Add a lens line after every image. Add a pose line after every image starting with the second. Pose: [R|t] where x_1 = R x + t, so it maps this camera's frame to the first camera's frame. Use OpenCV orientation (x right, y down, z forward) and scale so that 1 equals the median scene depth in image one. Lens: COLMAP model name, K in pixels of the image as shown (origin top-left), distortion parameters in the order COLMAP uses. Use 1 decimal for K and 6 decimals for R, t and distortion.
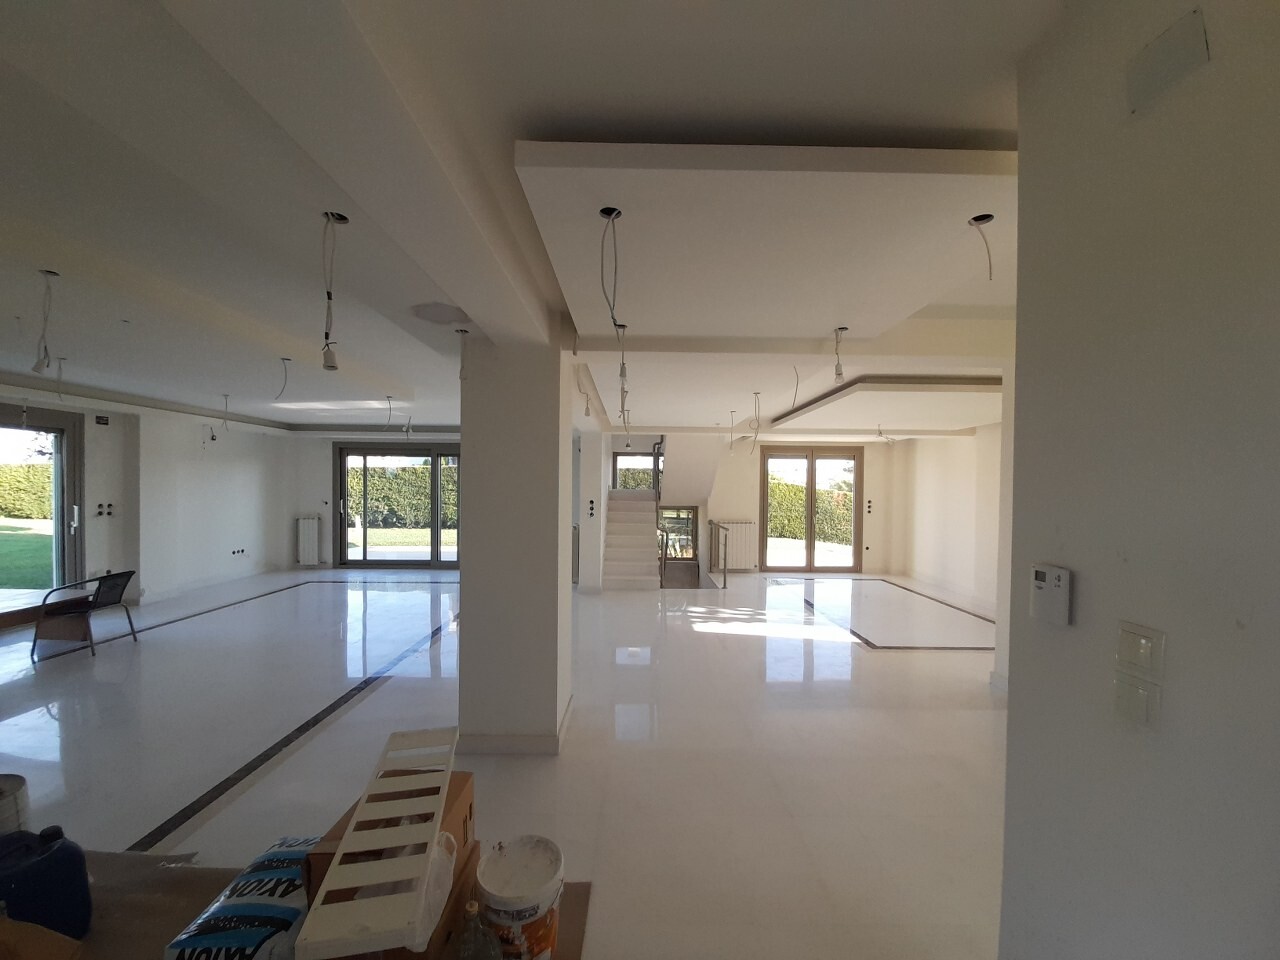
lens RADIAL K [[504.0, 0, 635.6], [0, 504.0, 490.7], [0, 0, 1]] dist [0.003445, -0.002241]
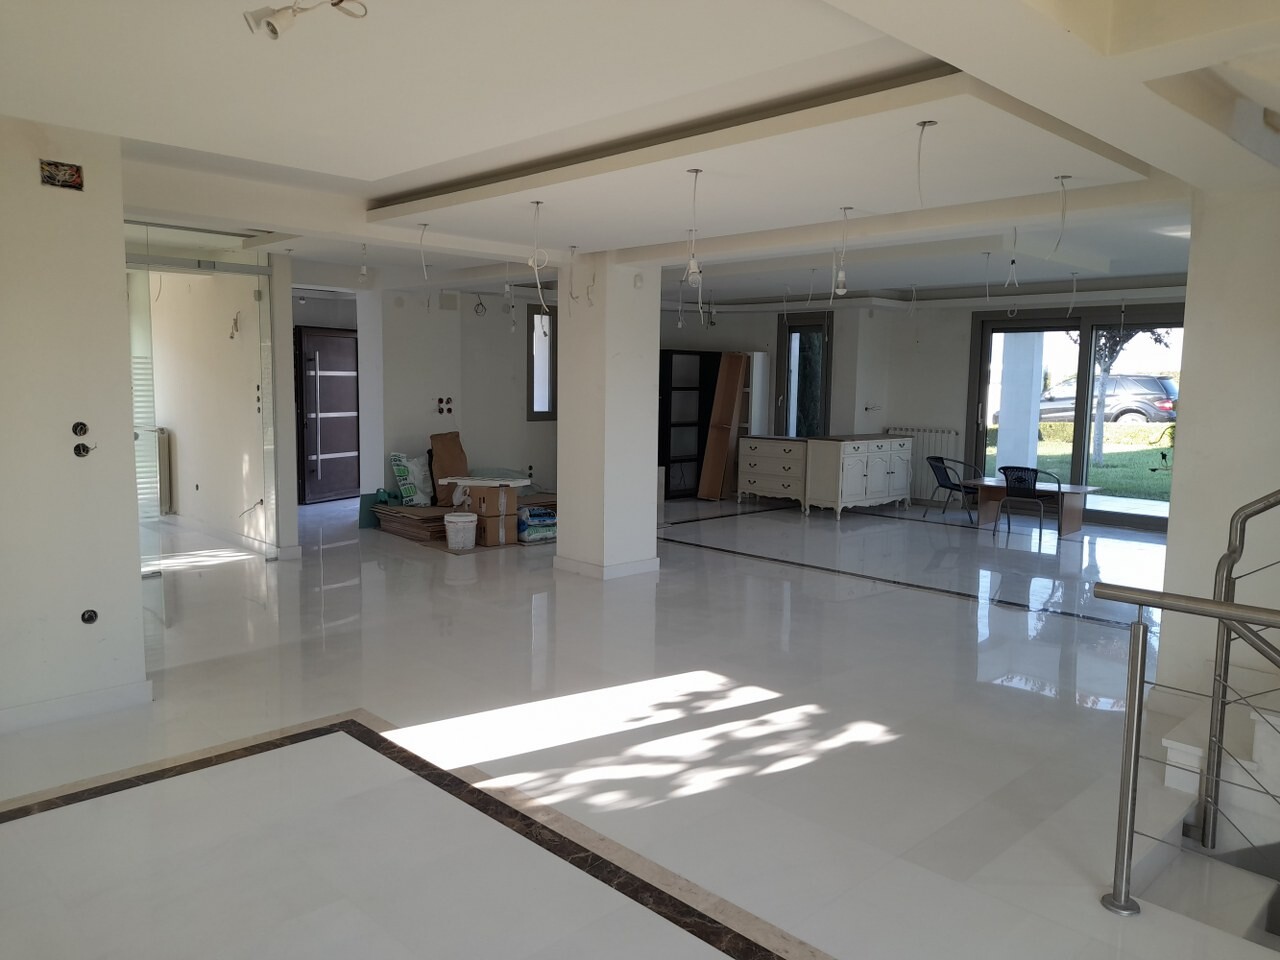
lens RADIAL K [[917.3, 0, 632.9], [0, 917.3, 476.4], [0, 0, 1]] dist [-0.006726, -0.001091]
pose [[-0.720250, 0.057040, -0.691366, 0.446146], [-0.024141, 0.993949, 0.107153, 0.003914], [0.693294, 0.093867, -0.714515, 0.920643]]
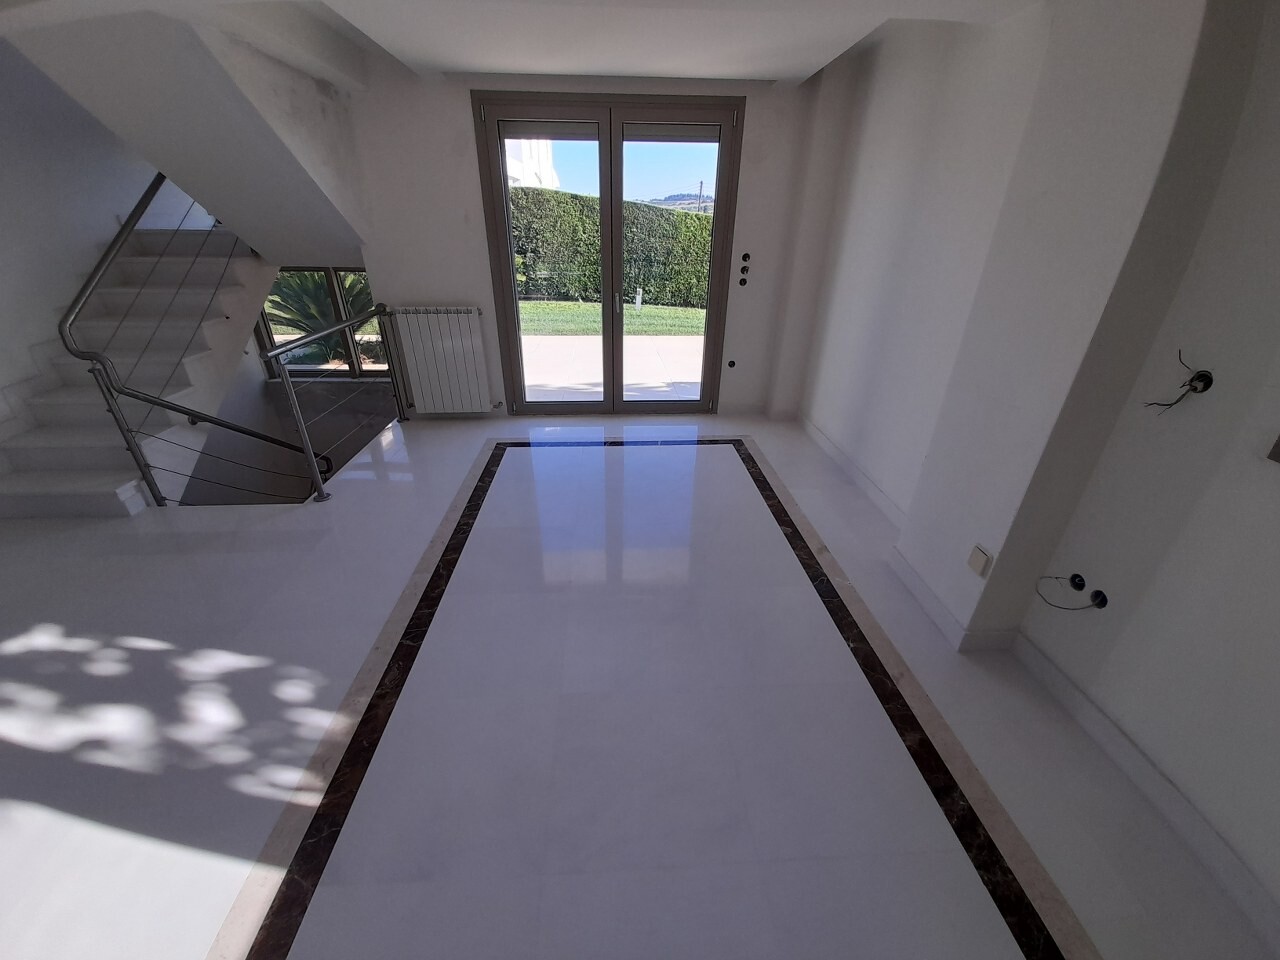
lens RADIAL K [[504.0, 0, 637.5], [0, 504.0, 493.3], [0, 0, 1]] dist [0.003445, -0.002241]
pose [[0.998607, -0.024271, 0.046861, 0.346176], [-0.000353, 0.884876, 0.465827, -0.000377], [-0.052772, -0.465195, 0.883634, 0.525403]]
